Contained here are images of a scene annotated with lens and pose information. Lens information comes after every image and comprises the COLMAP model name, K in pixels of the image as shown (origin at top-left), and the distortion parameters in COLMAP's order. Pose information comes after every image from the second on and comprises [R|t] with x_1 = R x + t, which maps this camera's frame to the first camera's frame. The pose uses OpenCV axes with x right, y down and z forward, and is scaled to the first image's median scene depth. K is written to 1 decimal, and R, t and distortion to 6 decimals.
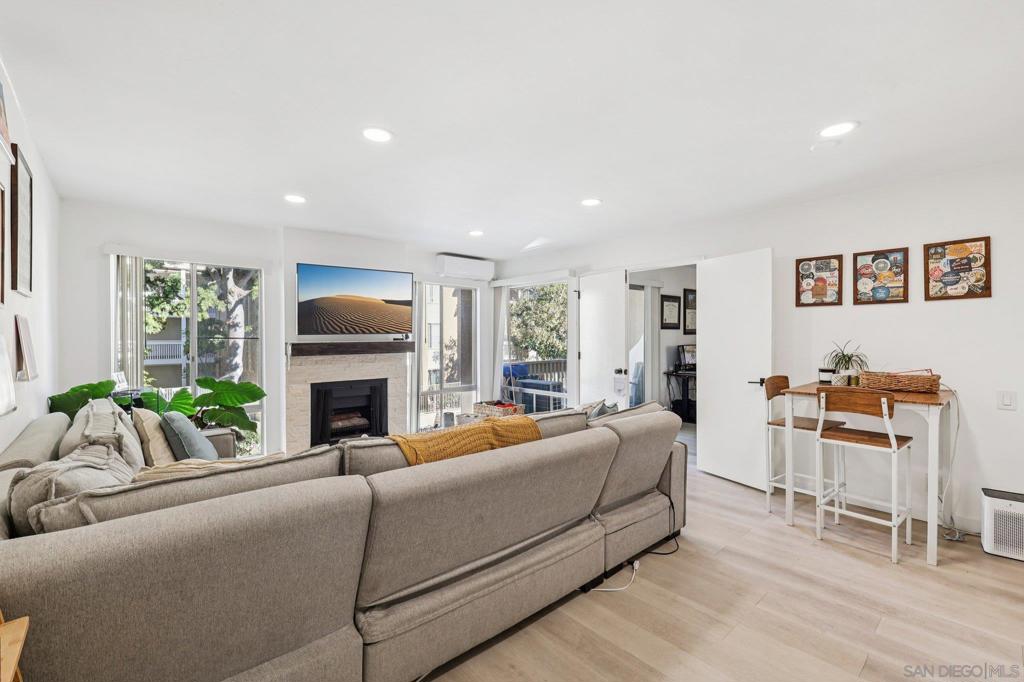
lens RADIAL K [[448.8, 0, 511.8], [0, 448.8, 339.9], [0, 0, 1]] dist [0.003945, -0.000011]
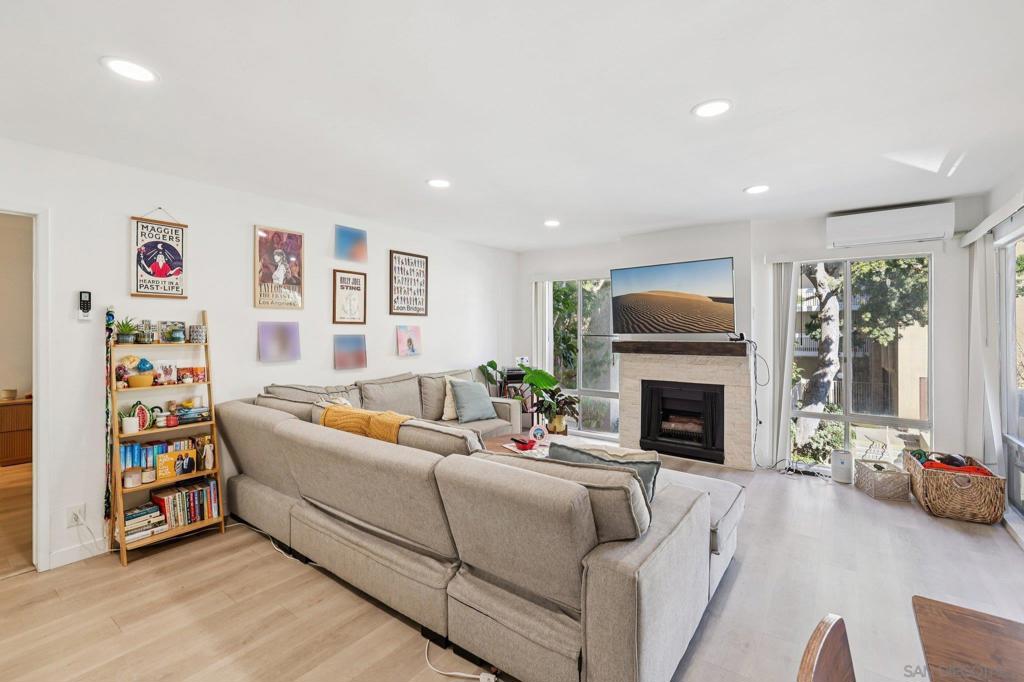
lens RADIAL K [[448.8, 0, 510.1], [0, 448.8, 330.0], [0, 0, 1]] dist [0.003945, -0.000011]
pose [[0.201531, 0.002453, -0.979479, 0.923863], [-0.005899, 0.999982, 0.001290, -0.033733], [0.979464, 0.005518, 0.201542, 0.858961]]
